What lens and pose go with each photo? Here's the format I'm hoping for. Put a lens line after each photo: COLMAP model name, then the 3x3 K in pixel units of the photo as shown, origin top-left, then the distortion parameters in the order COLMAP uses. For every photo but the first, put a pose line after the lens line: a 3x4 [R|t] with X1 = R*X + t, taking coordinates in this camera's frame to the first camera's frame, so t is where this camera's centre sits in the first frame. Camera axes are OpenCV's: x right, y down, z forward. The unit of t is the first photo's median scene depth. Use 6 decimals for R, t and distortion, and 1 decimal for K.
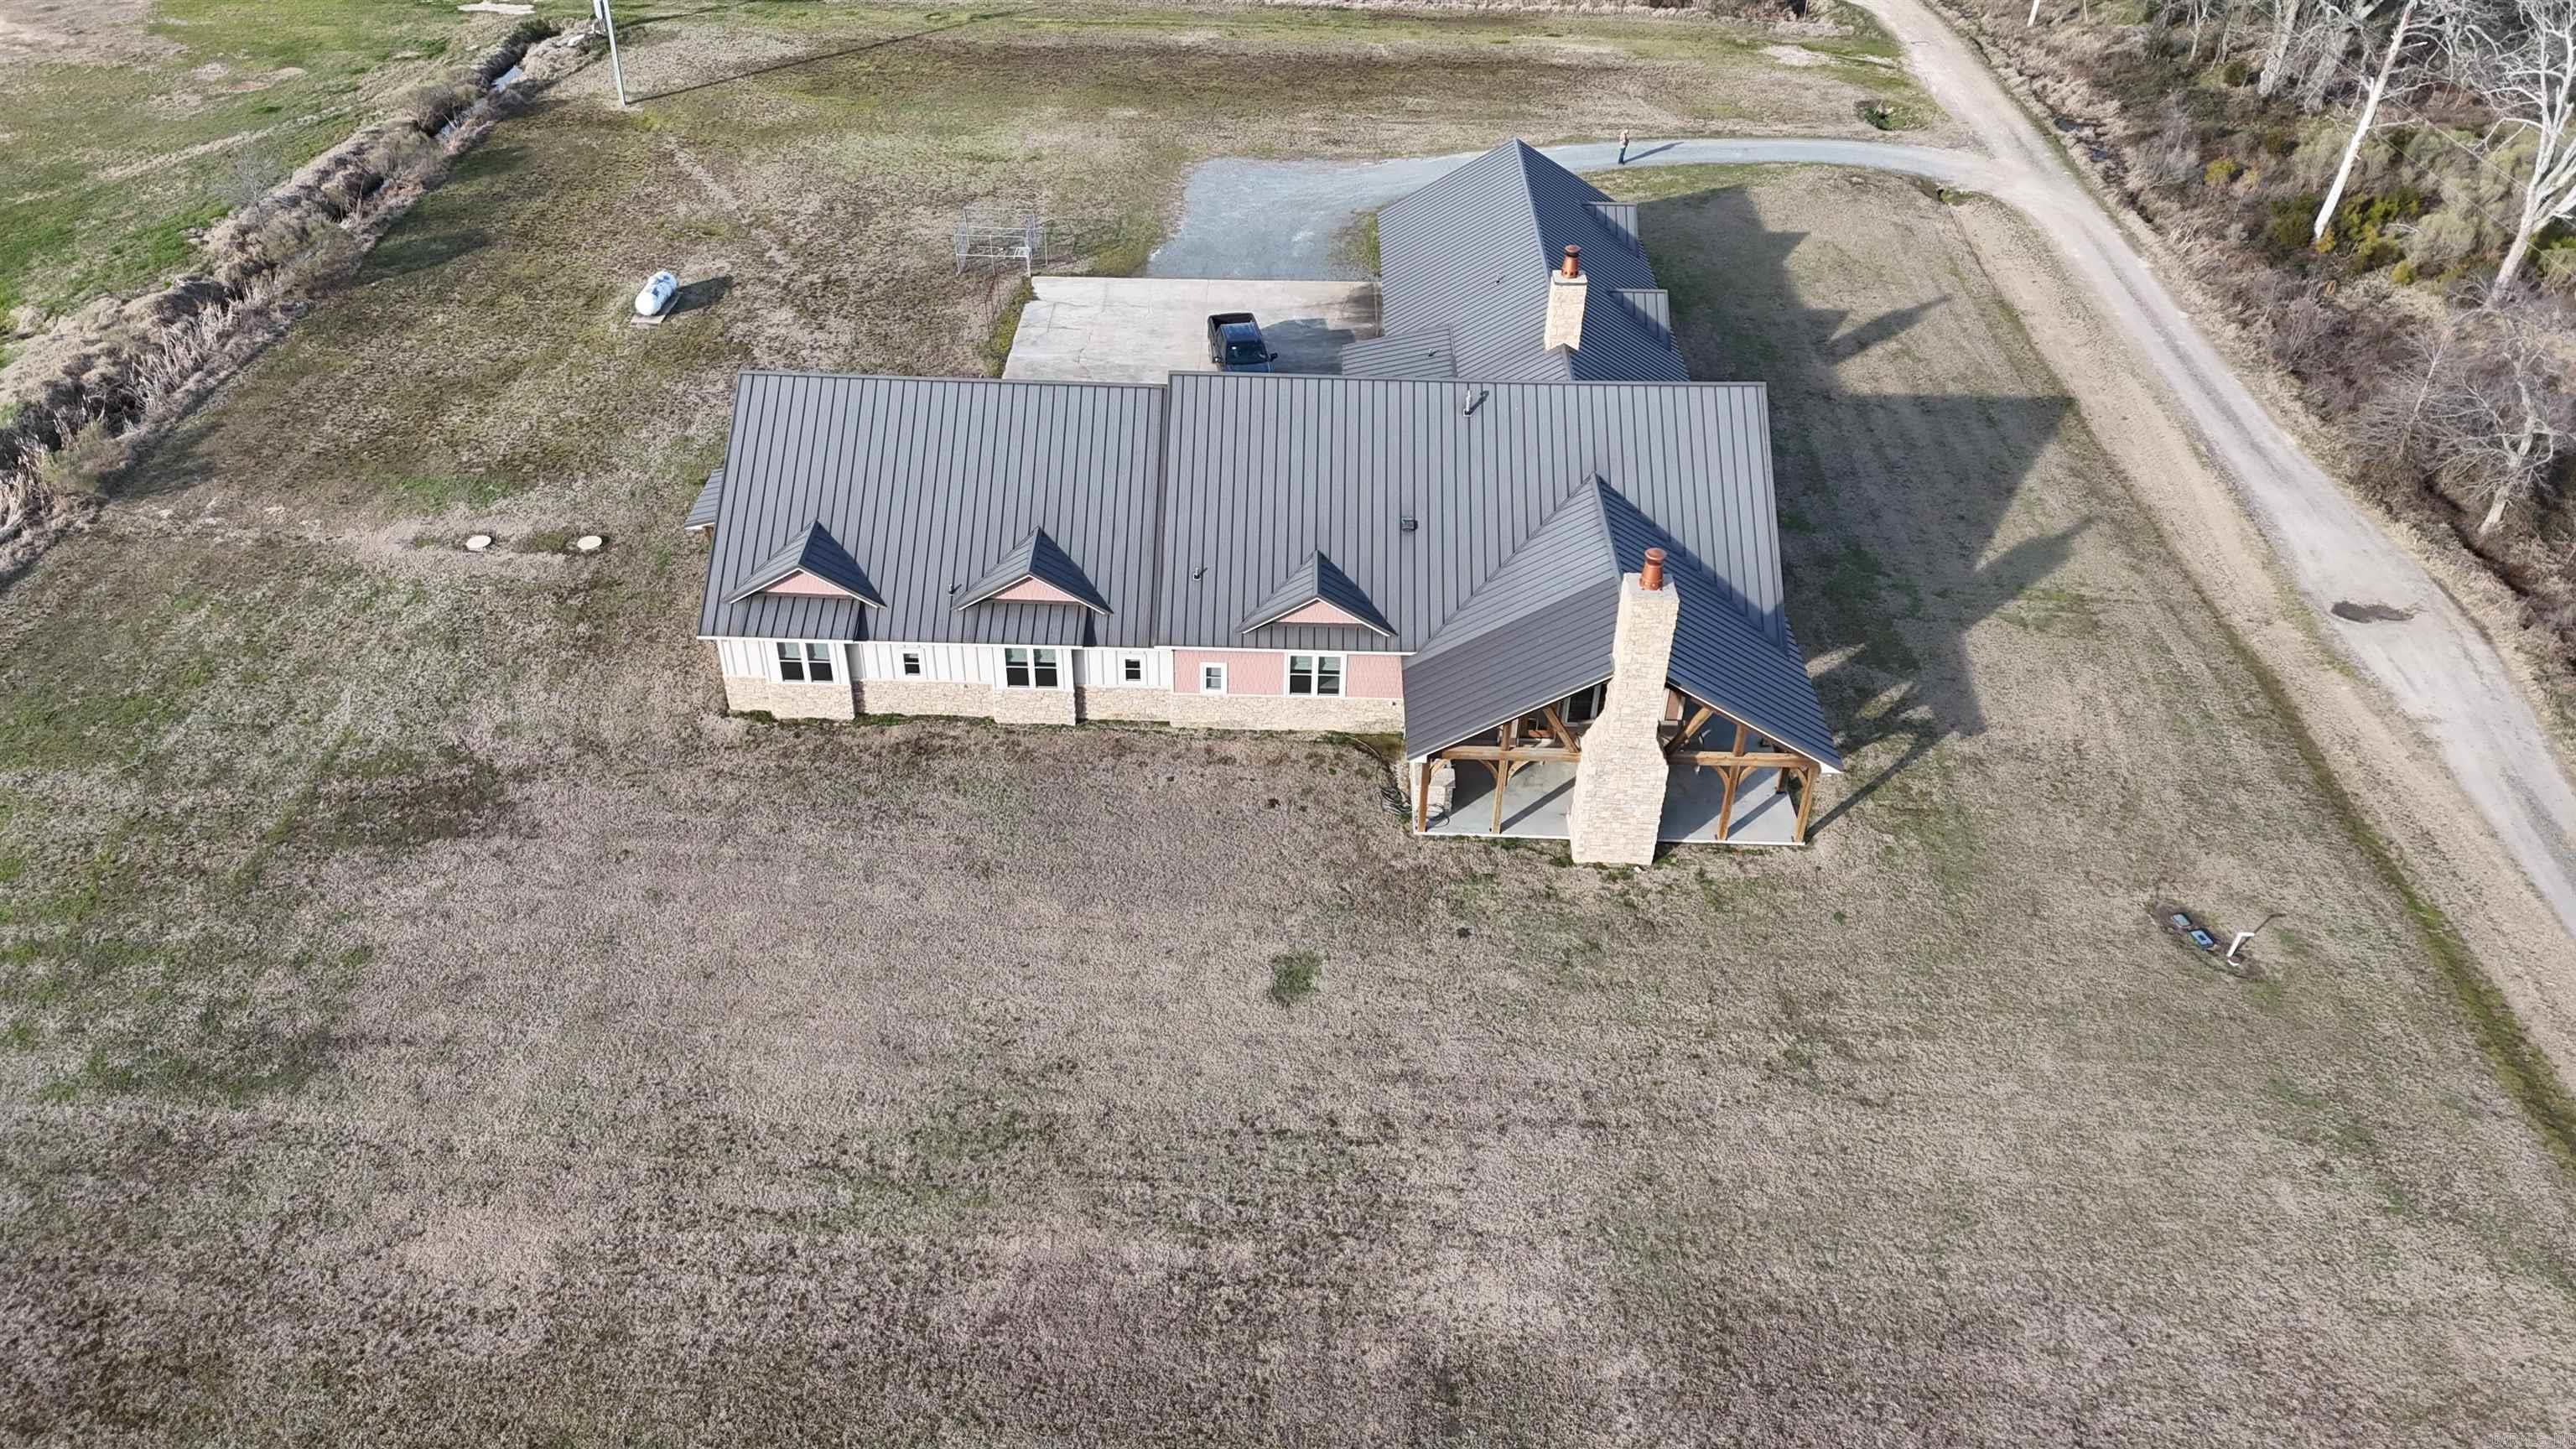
lens RADIAL K [[1882.0, 0, 1294.7], [0, 1882.0, 712.9], [0, 0, 1]] dist [0.079382, -0.077209]
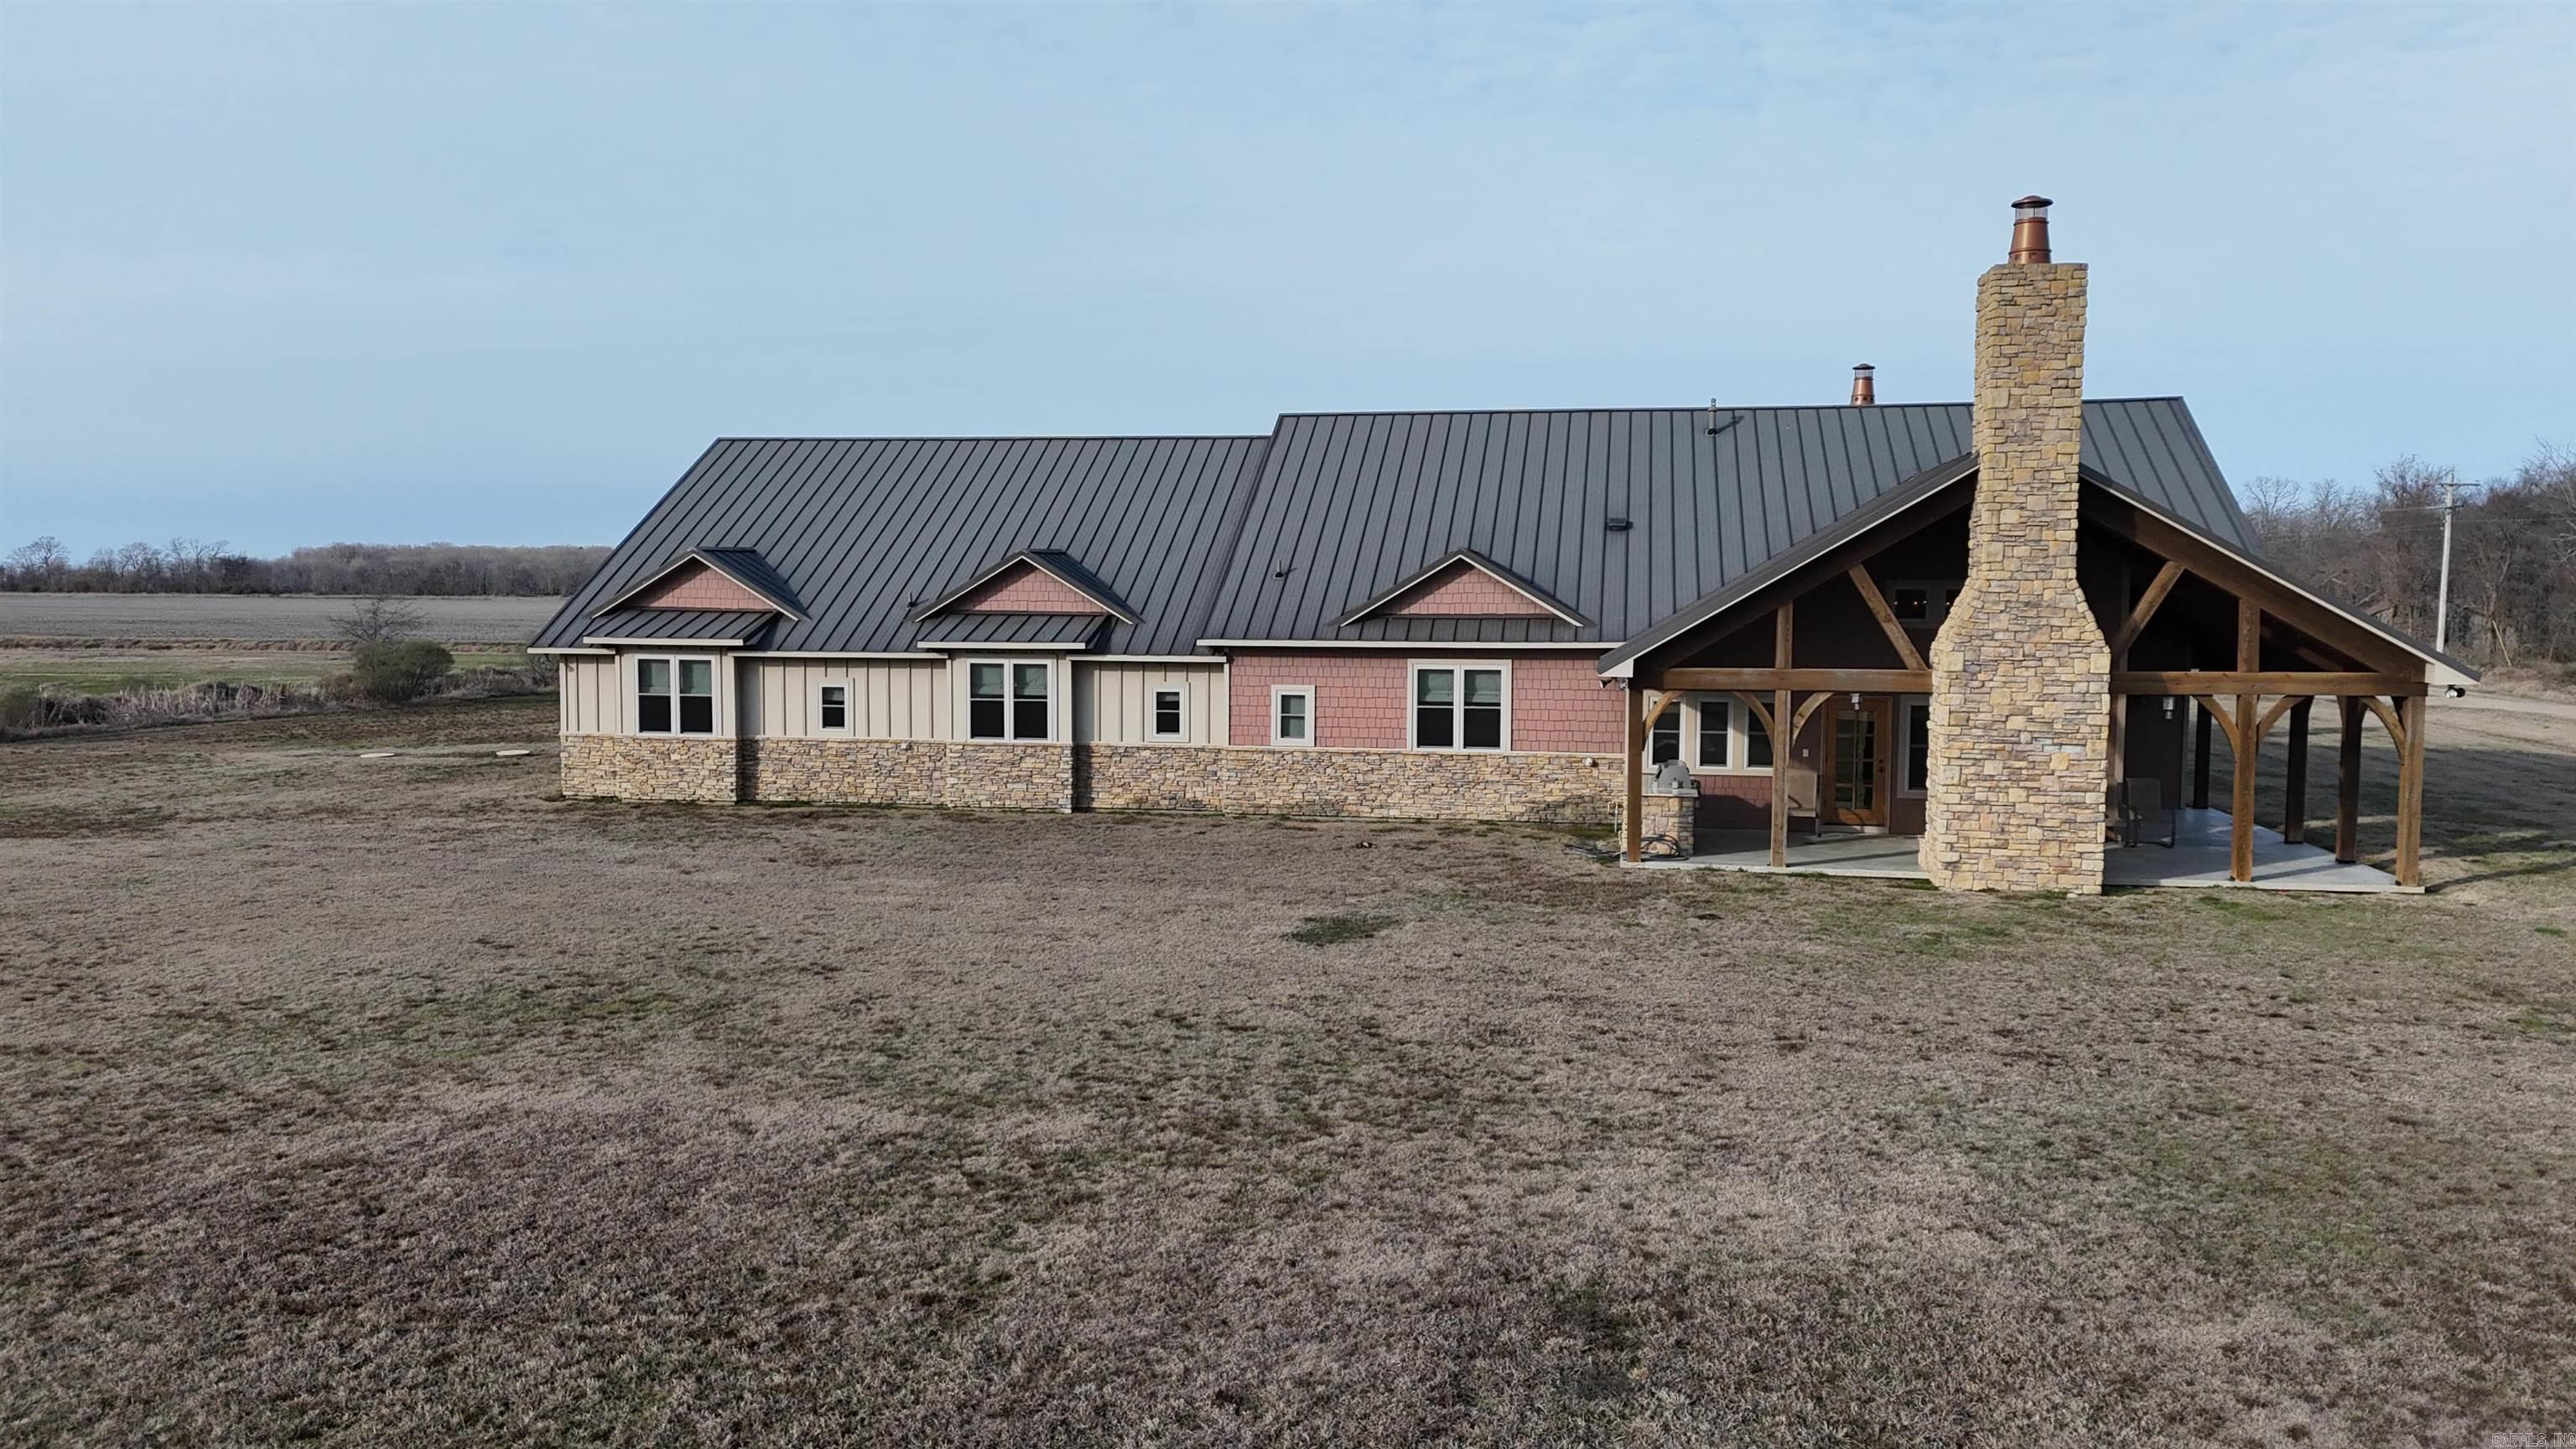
lens RADIAL K [[1882.0, 0, 1289.8], [0, 1882.0, 735.4], [0, 0, 1]] dist [0.079382, -0.077209]
pose [[0.985627, -0.006555, -0.168809, 0.072352], [-0.083111, 0.851144, -0.518311, 0.373054], [0.147078, 0.524891, 0.838366, 0.603238]]
